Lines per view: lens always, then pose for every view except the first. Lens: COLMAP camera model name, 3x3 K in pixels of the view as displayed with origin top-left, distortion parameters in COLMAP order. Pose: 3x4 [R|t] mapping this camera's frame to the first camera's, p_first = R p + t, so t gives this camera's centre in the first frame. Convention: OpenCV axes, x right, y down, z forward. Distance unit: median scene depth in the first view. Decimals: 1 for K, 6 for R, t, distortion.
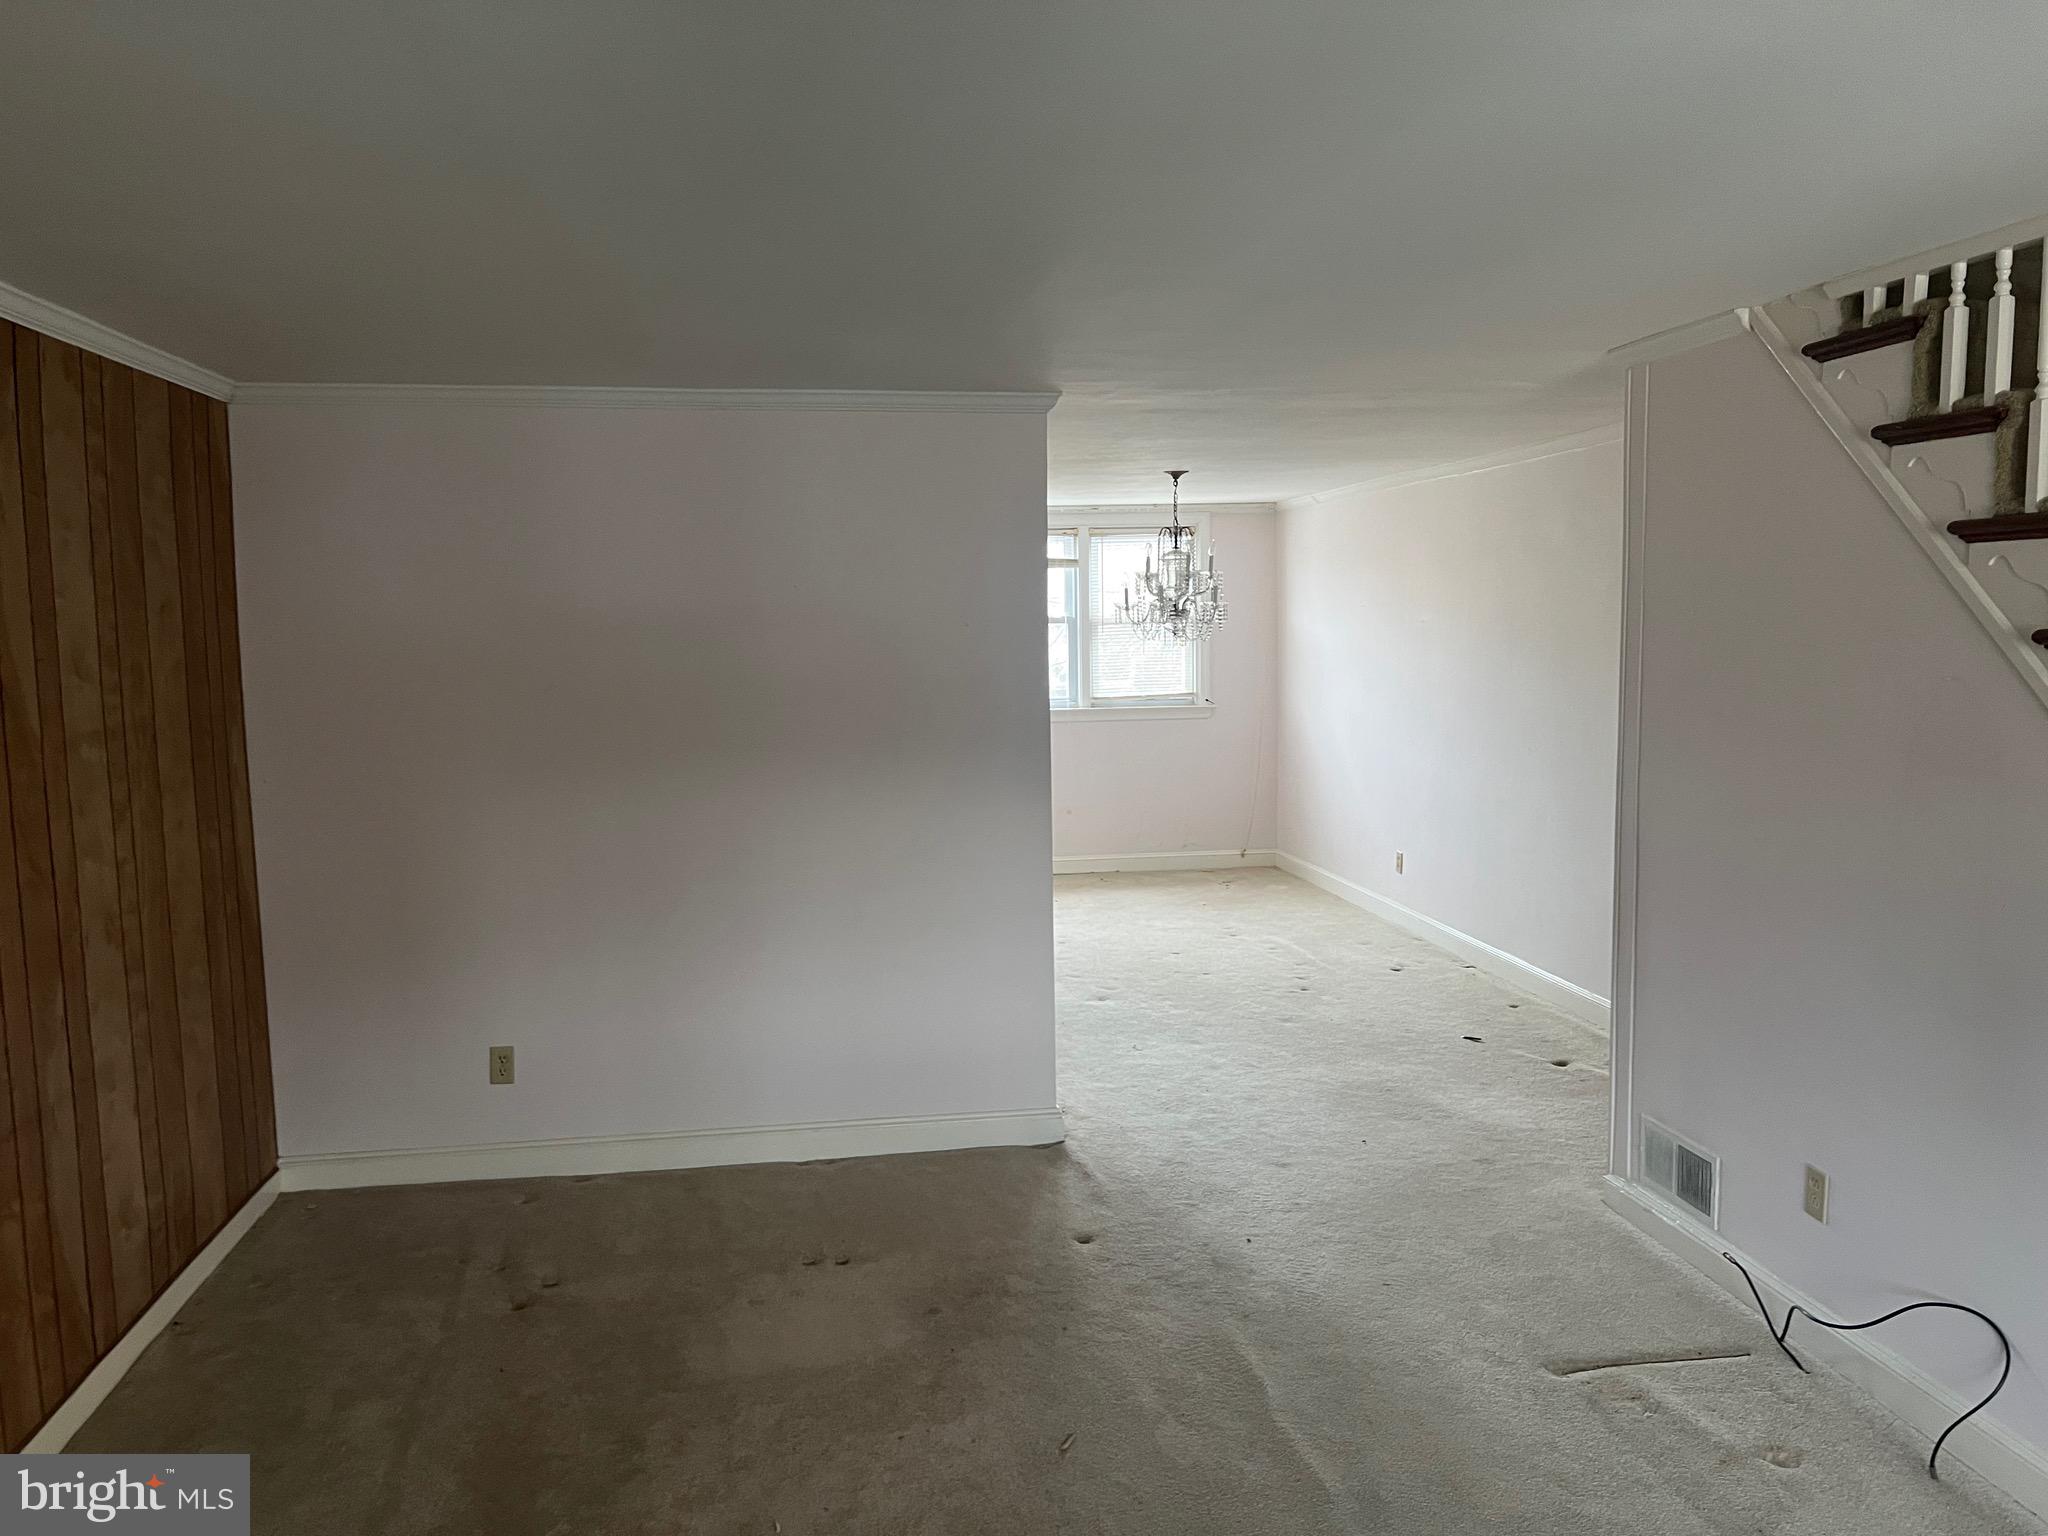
lens RADIAL K [[1535.4, 0, 1022.8], [0, 1535.4, 757.4], [0, 0, 1]] dist [-0.023188, -0.000346]
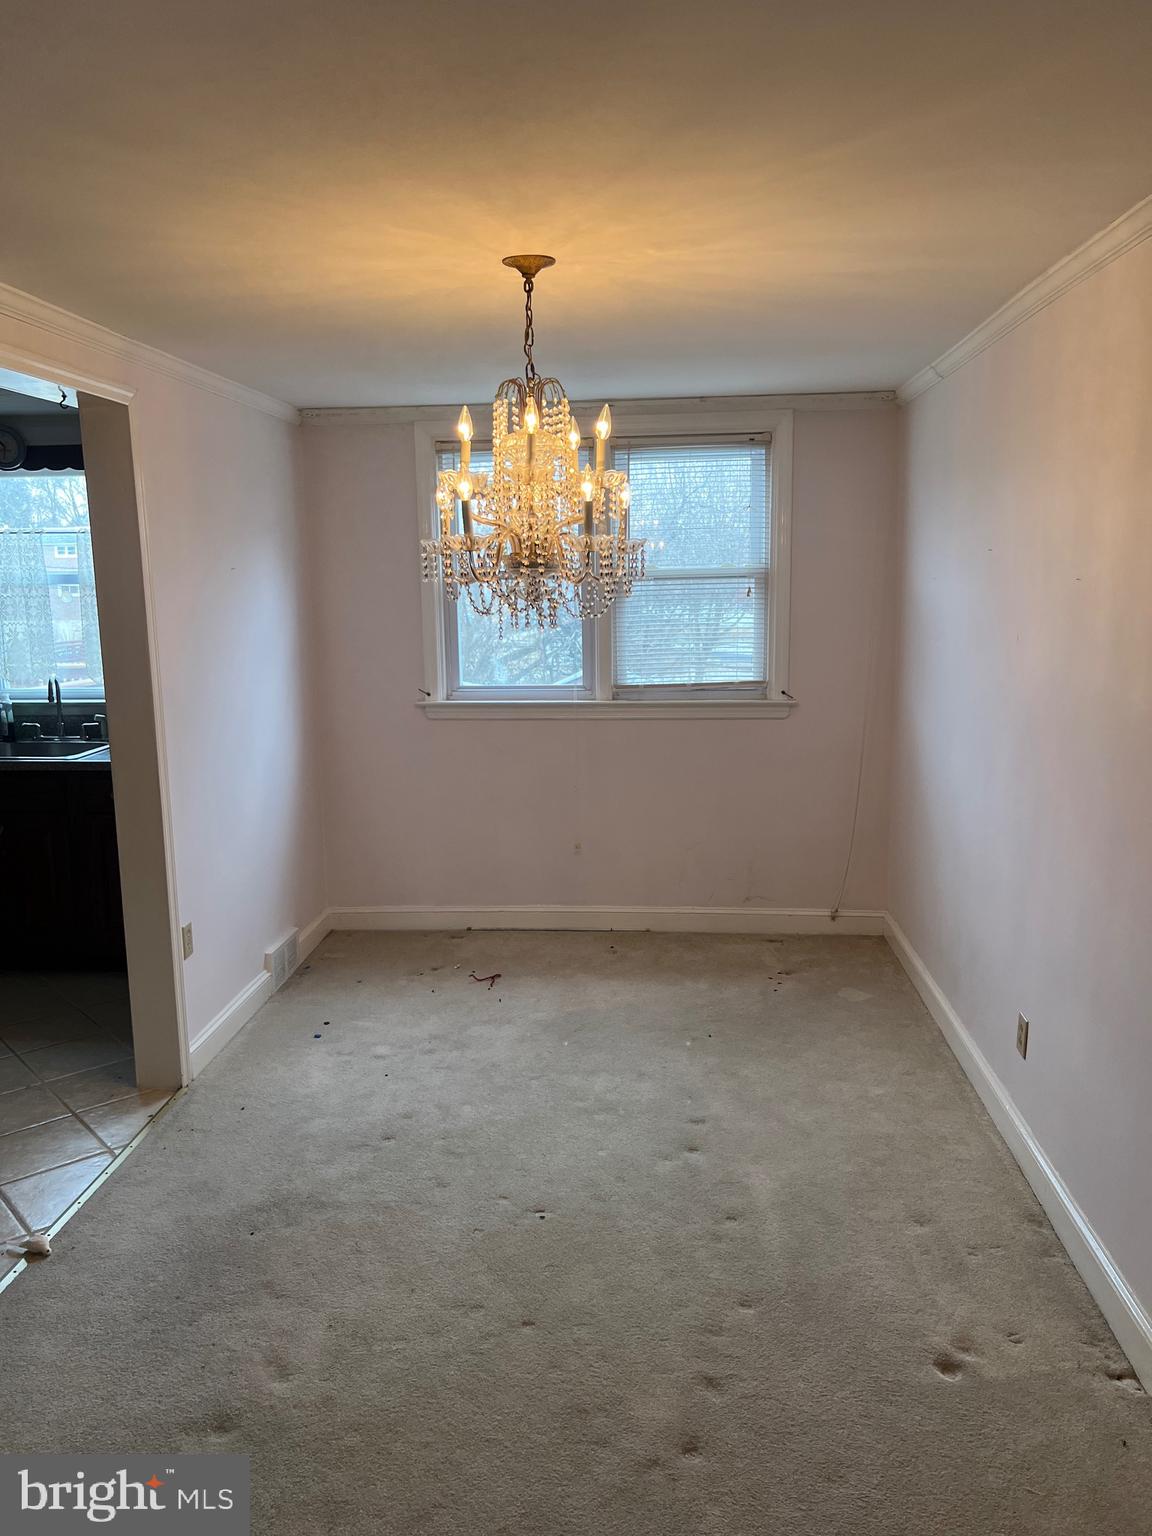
lens RADIAL K [[1151.5, 0, 581.5], [0, 1151.5, 775.1], [0, 0, 1]] dist [-0.023188, -0.000346]
pose [[0.972238, 0.031413, -0.231876, 0.152904], [-0.012094, 0.996369, 0.084273, -0.042685], [0.233681, -0.079129, 0.969088, 0.483056]]
